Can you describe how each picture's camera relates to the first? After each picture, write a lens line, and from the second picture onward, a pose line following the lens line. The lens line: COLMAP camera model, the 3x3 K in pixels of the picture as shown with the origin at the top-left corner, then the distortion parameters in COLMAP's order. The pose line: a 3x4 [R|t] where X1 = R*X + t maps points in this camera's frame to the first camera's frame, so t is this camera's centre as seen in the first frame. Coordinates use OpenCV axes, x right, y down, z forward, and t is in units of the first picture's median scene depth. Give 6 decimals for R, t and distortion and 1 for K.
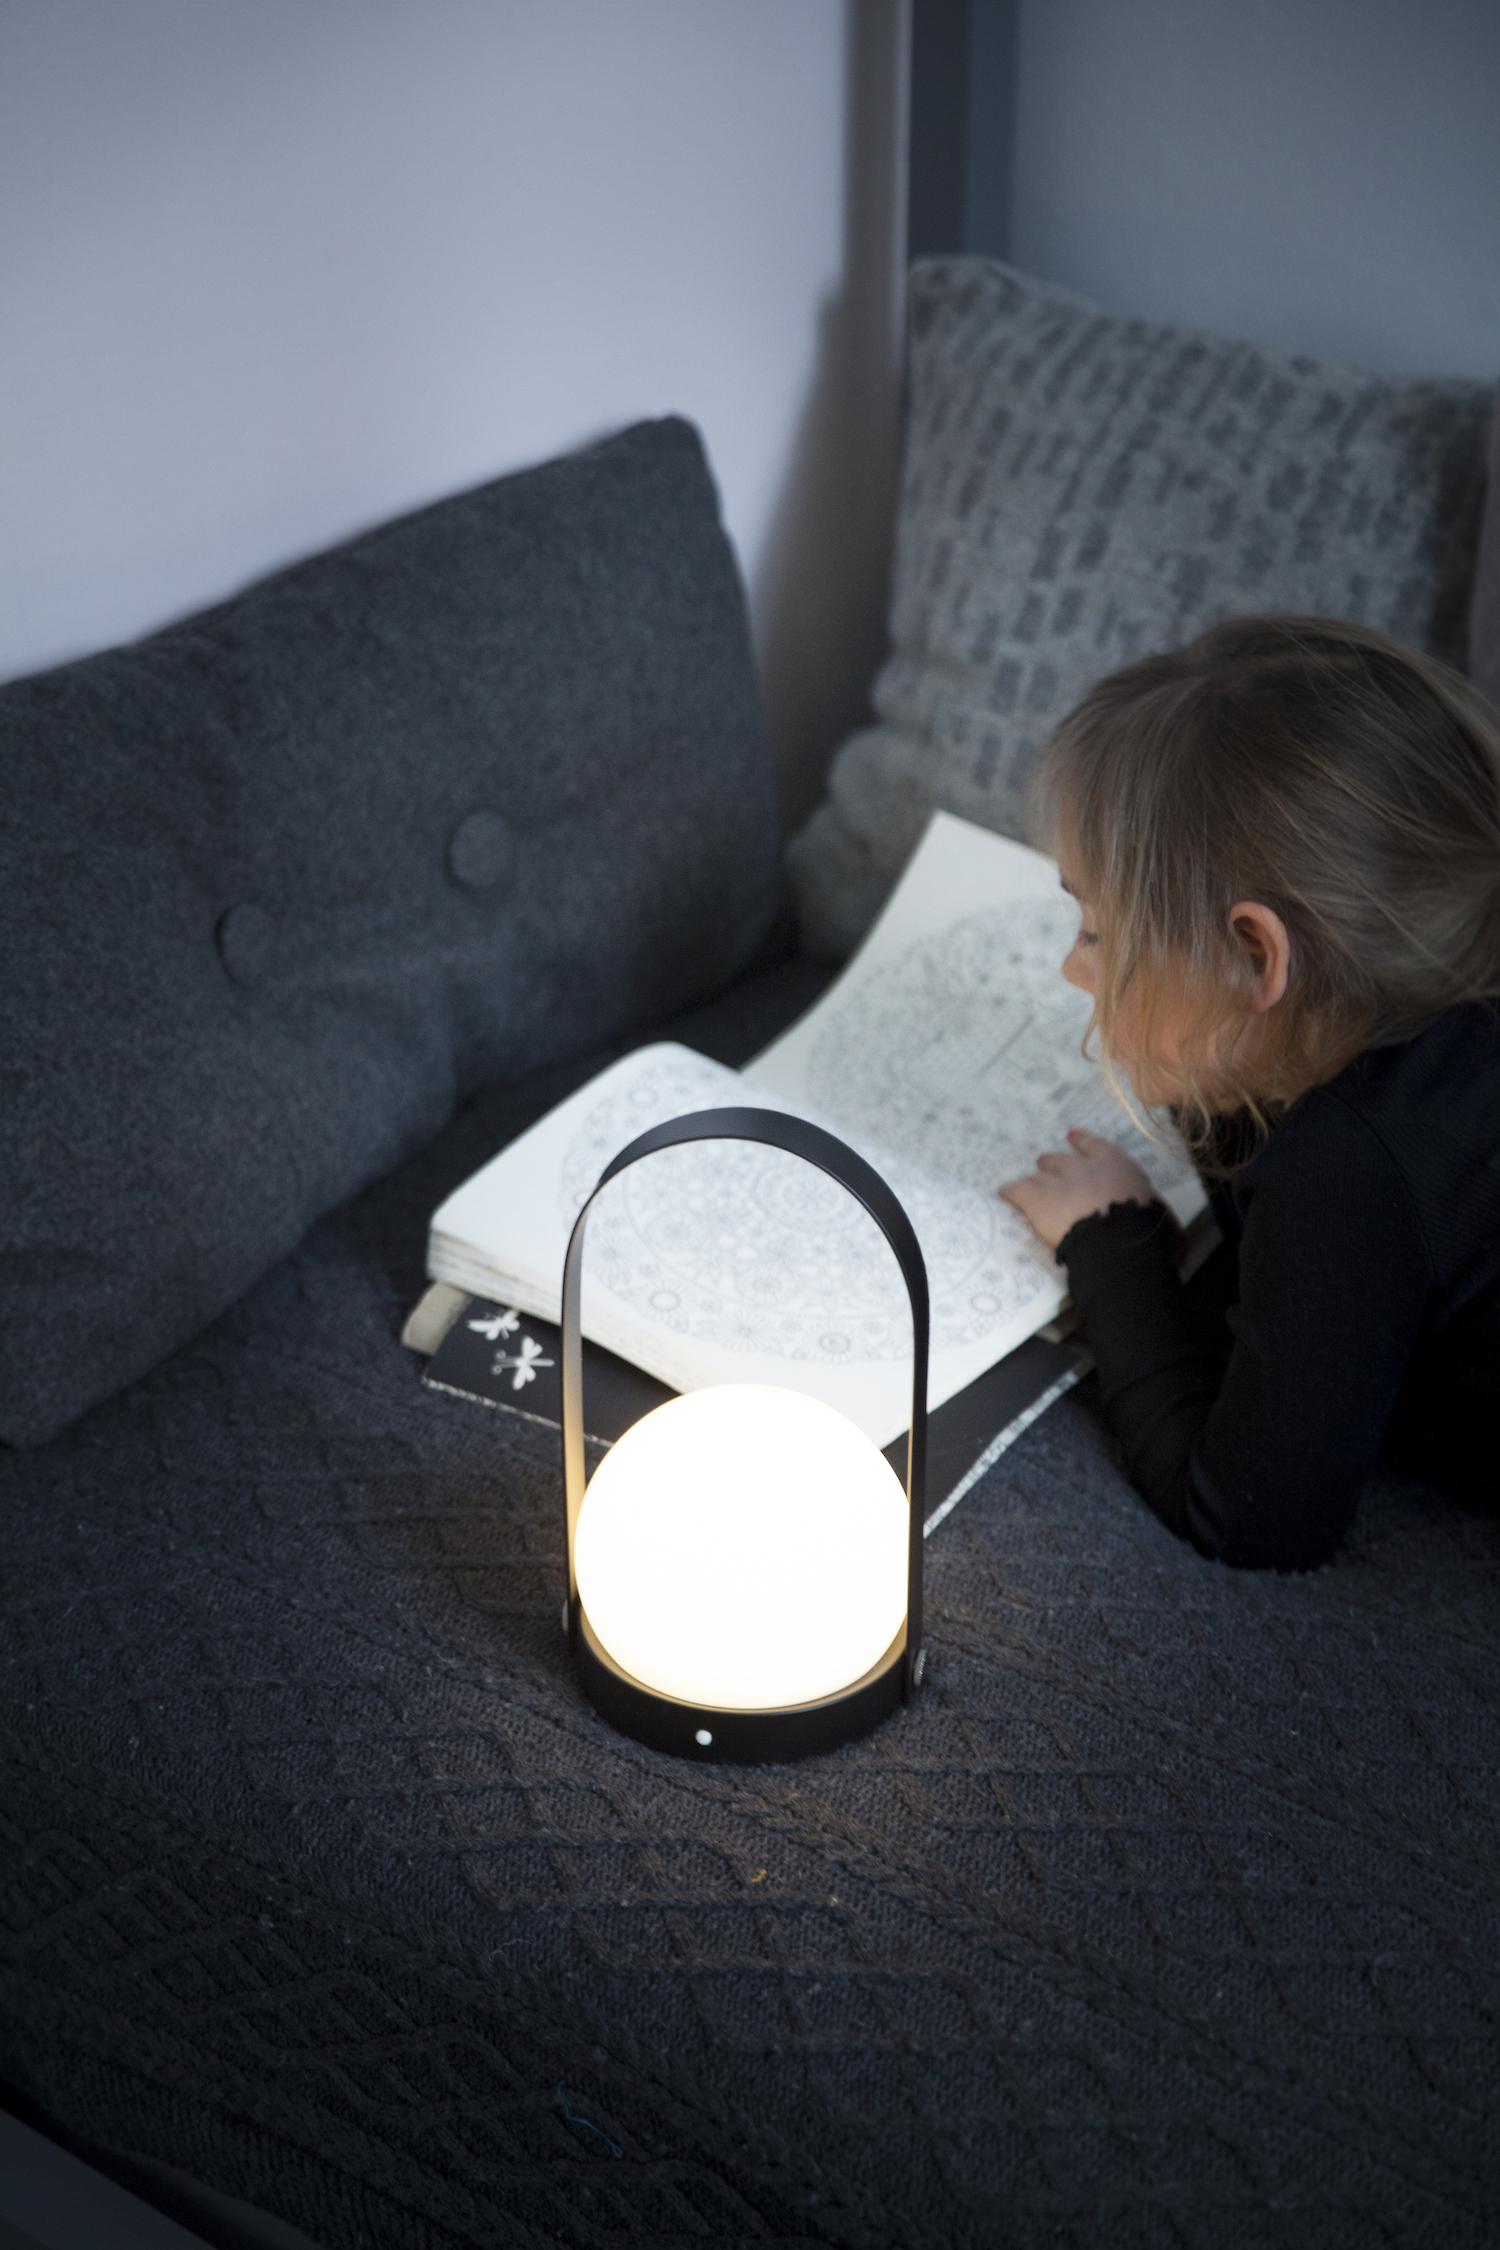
lens RADIAL K [[3976.9, 0, 750.0], [0, 3976.9, 1125.0], [0, 0, 1]] dist [0.160611, 0.060161]
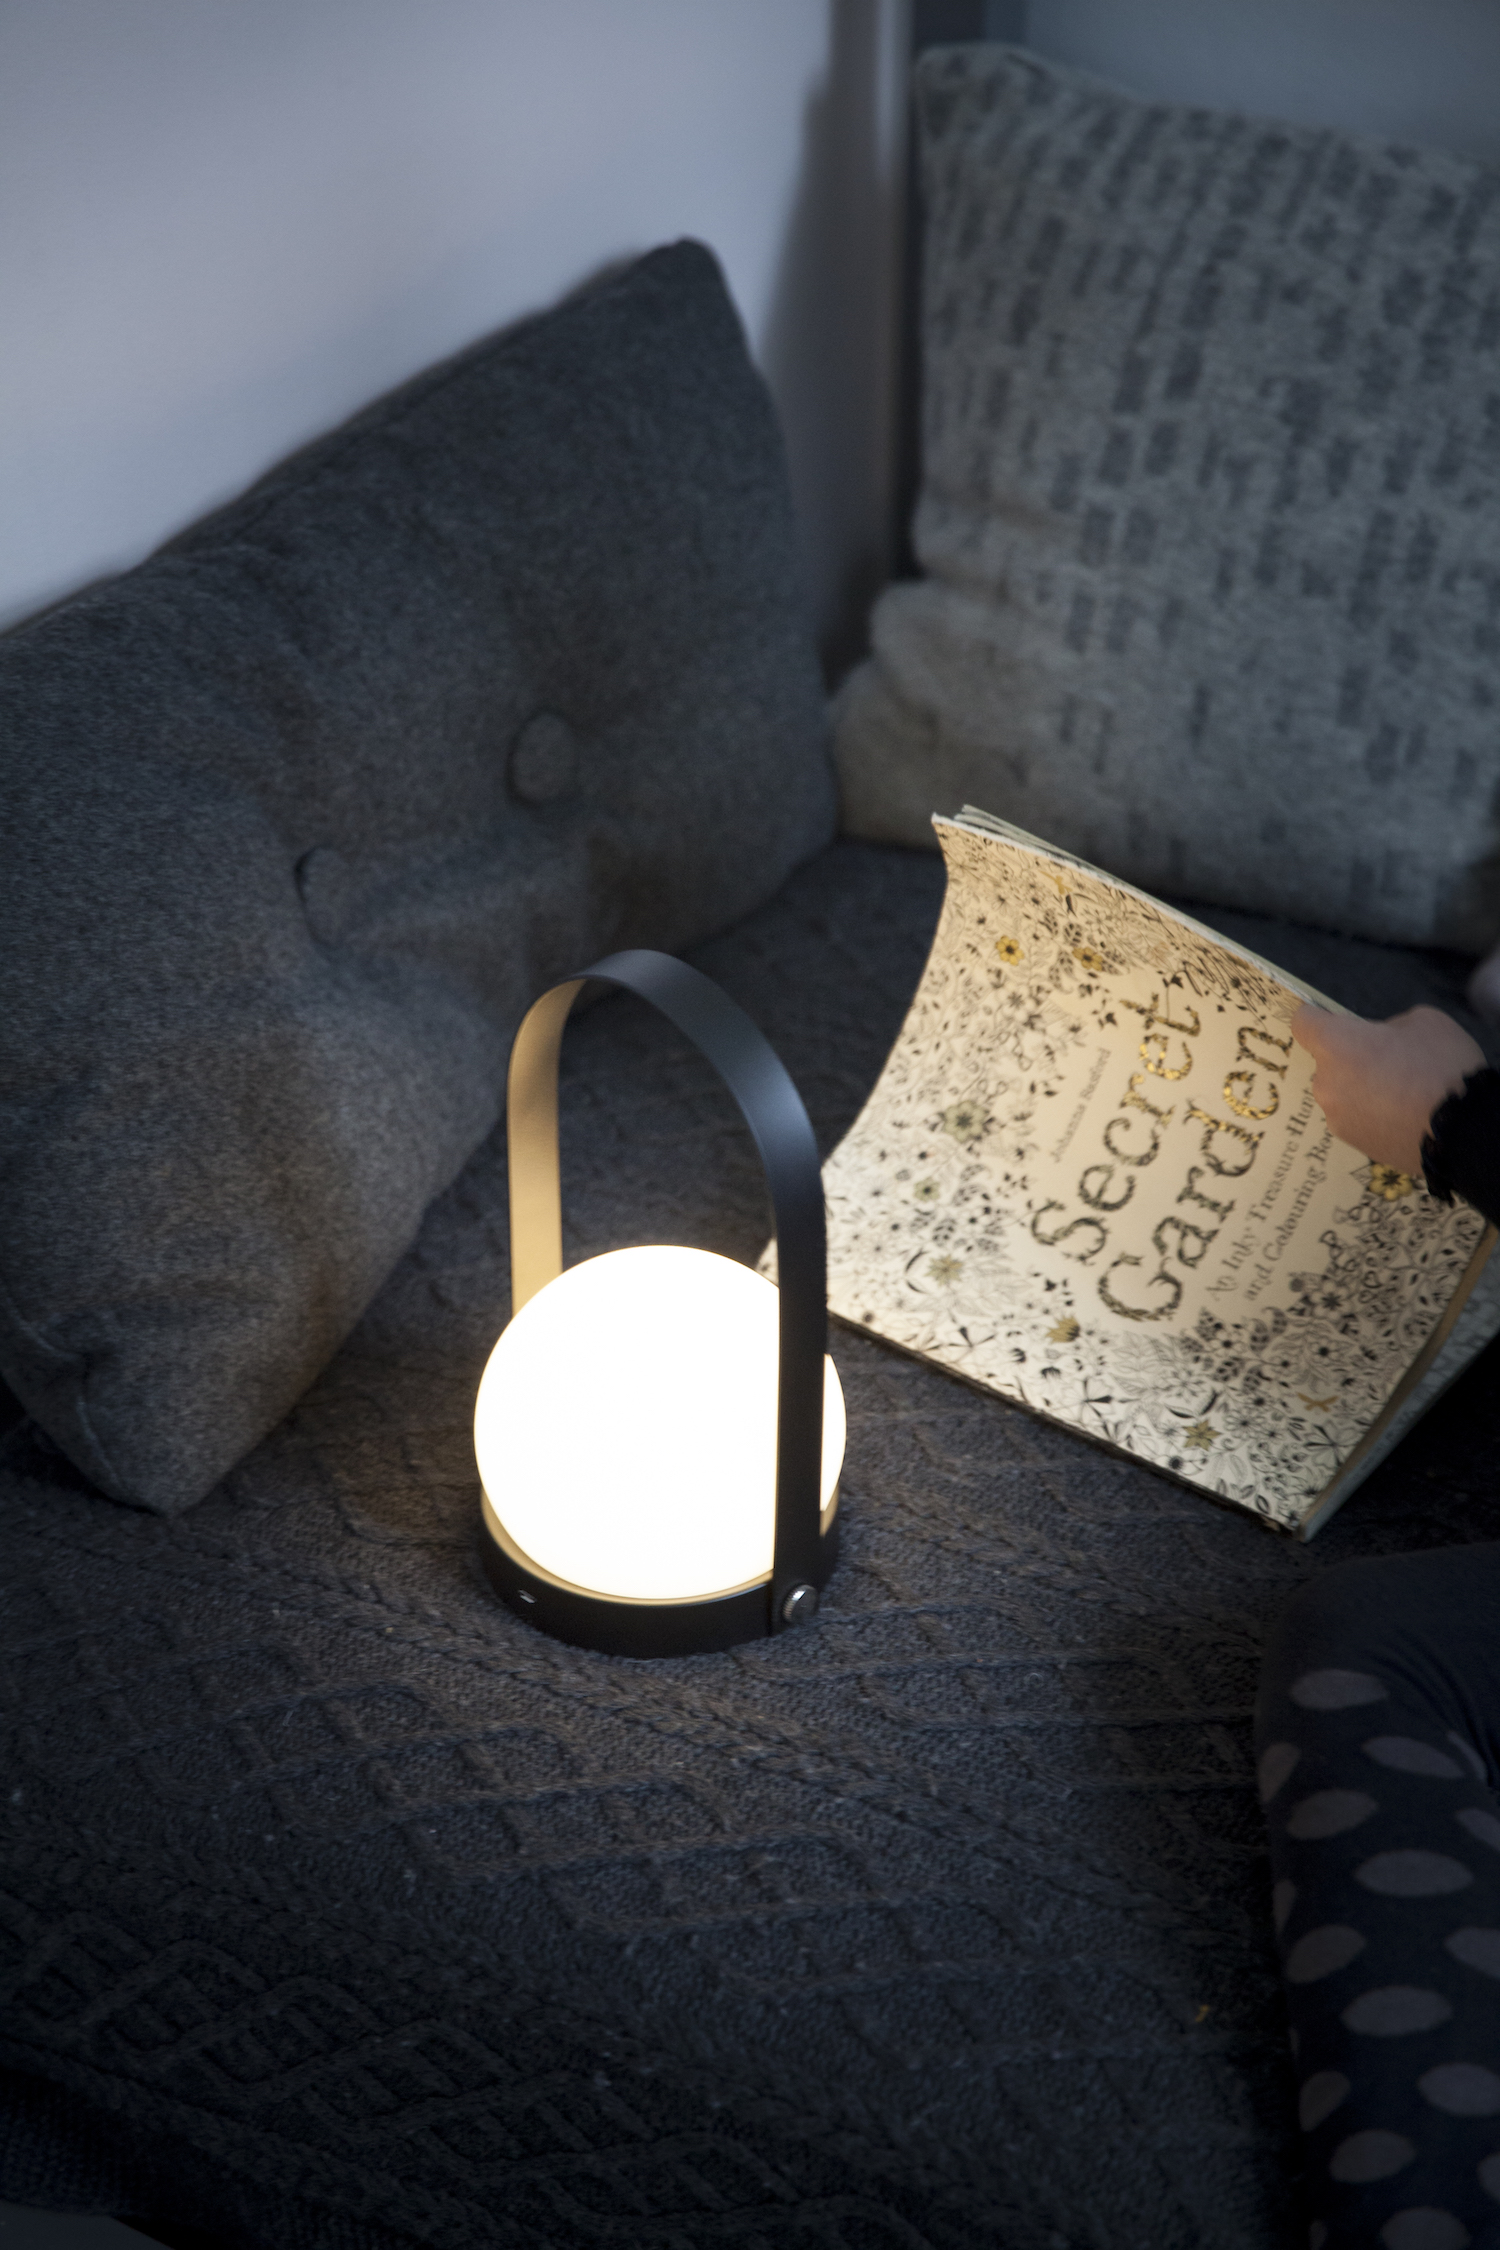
lens RADIAL K [[3976.9, 0, 750.0], [0, 3976.9, 1125.0], [0, 0, 1]] dist [0.160611, 0.060161]
pose [[0.991031, -0.068258, 0.114881, -0.146791], [0.060052, 0.995490, 0.073443, -0.057179], [-0.119376, -0.065885, 0.990661, 0.129397]]
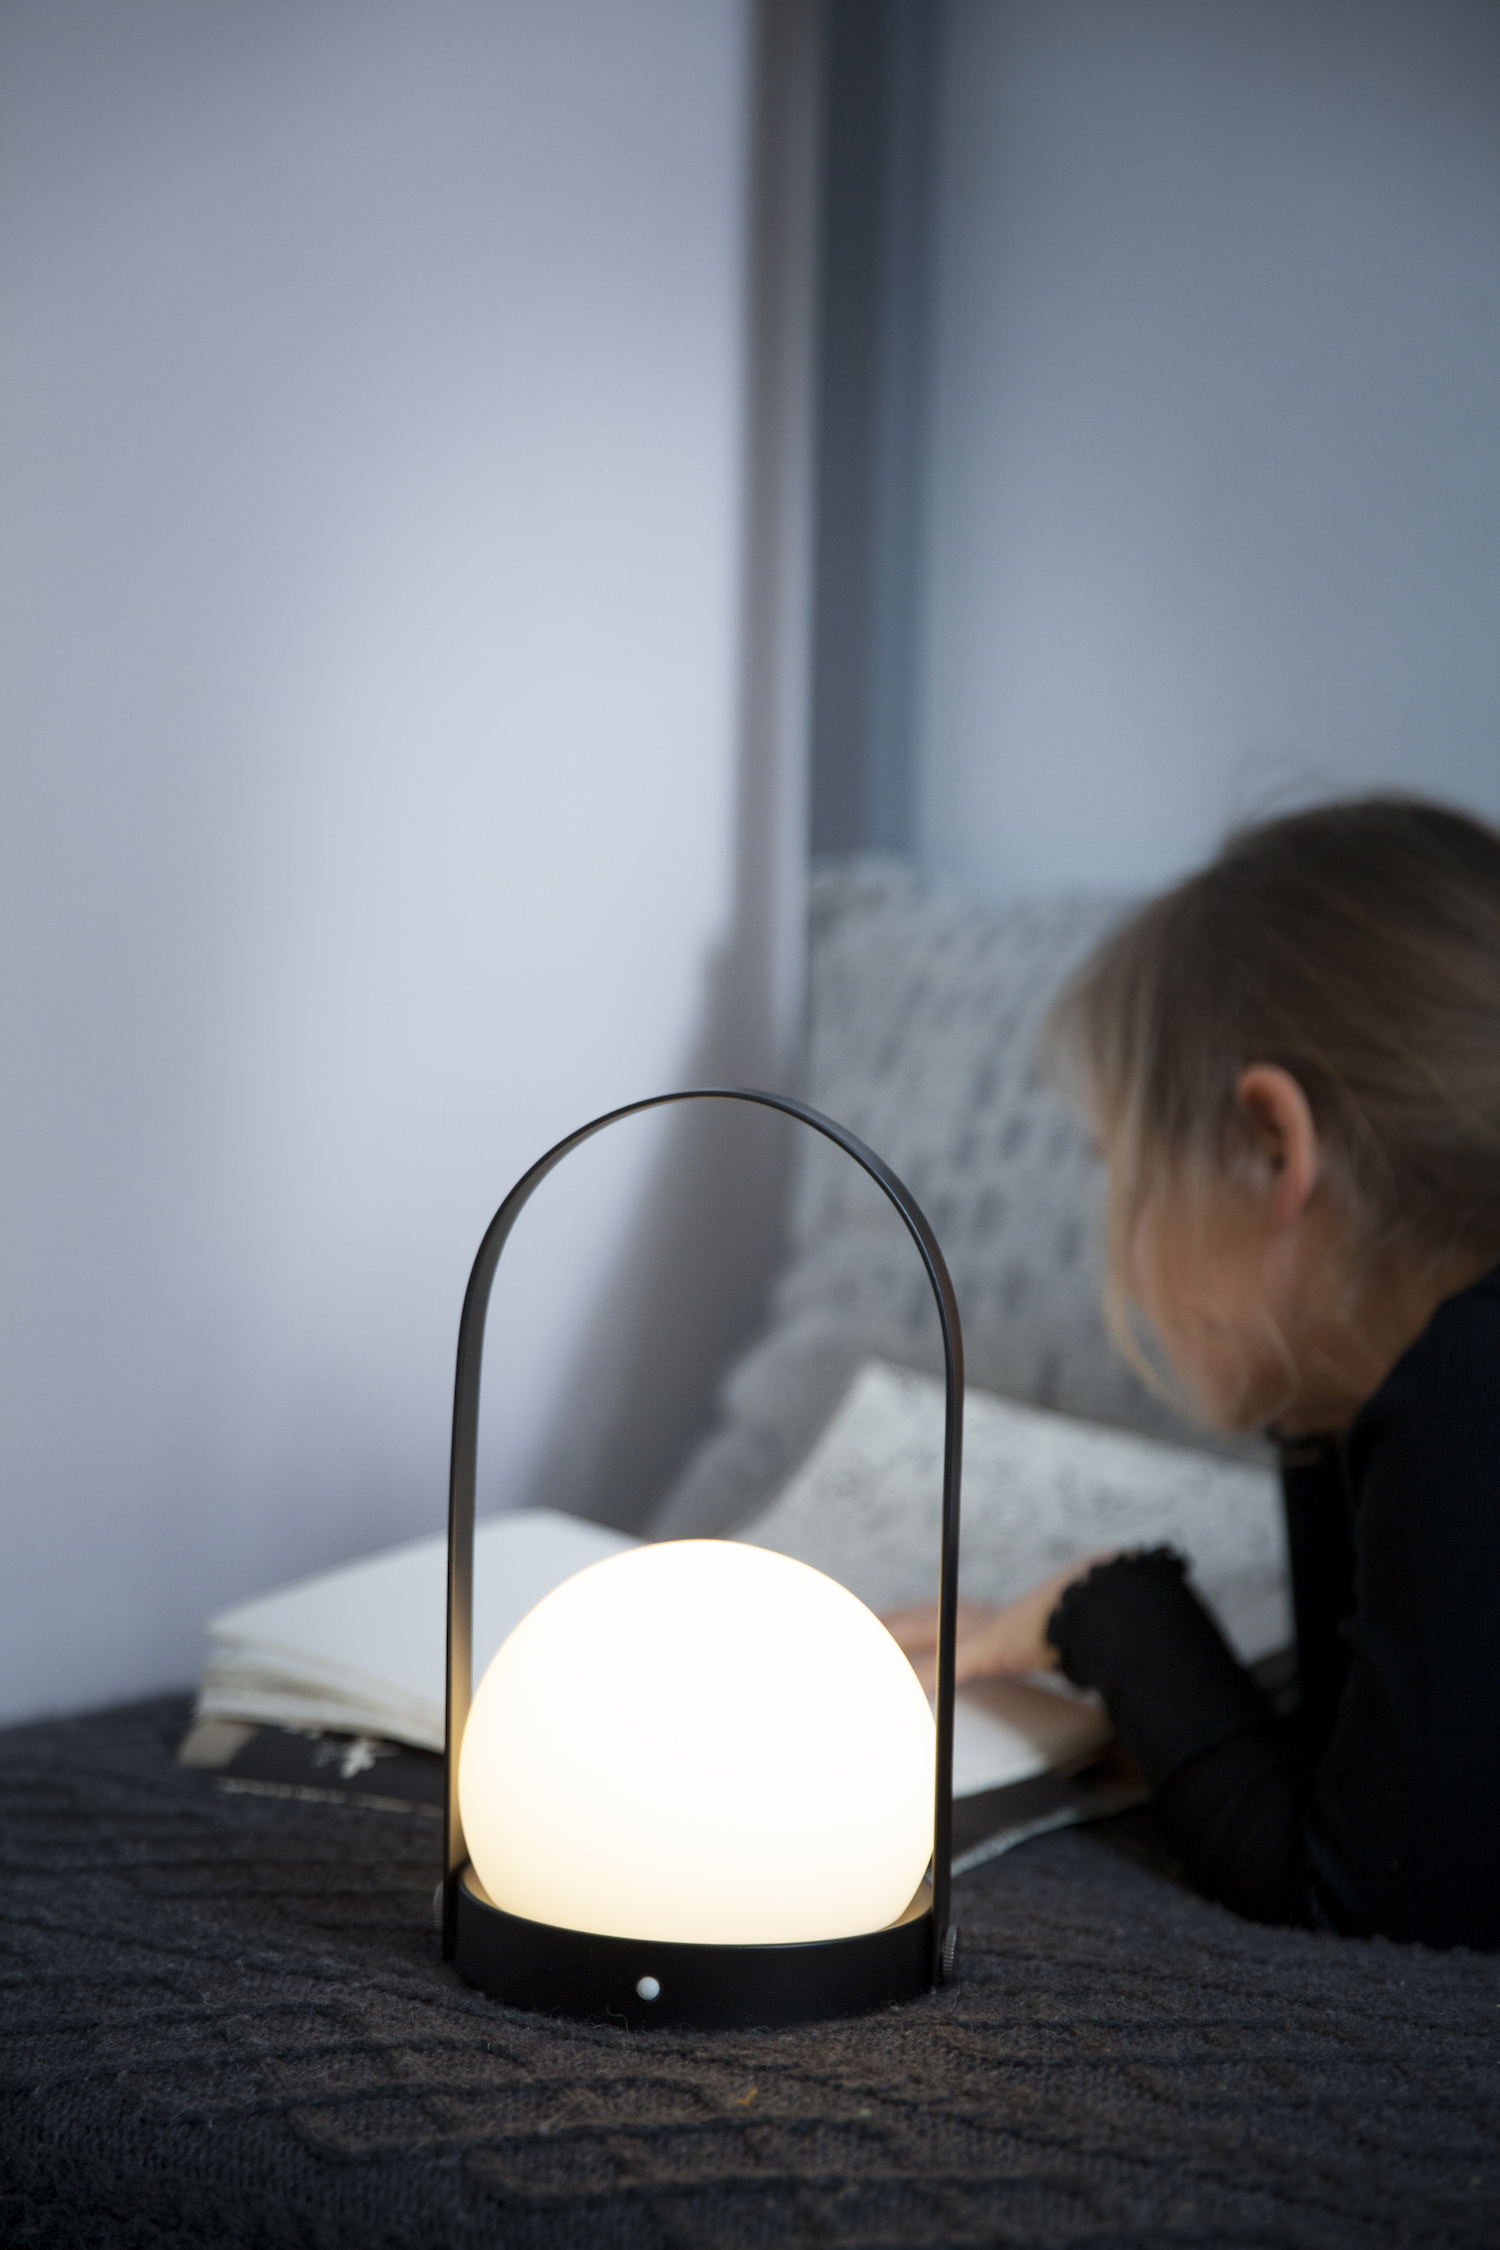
lens RADIAL K [[3976.9, 0, 750.0], [0, 3976.9, 1125.0], [0, 0, 1]] dist [0.160611, 0.060161]
pose [[0.997892, 0.021723, 0.061158, -0.033281], [0.004901, 0.914410, -0.404759, 0.249292], [-0.064716, 0.404205, 0.912376, 0.264771]]
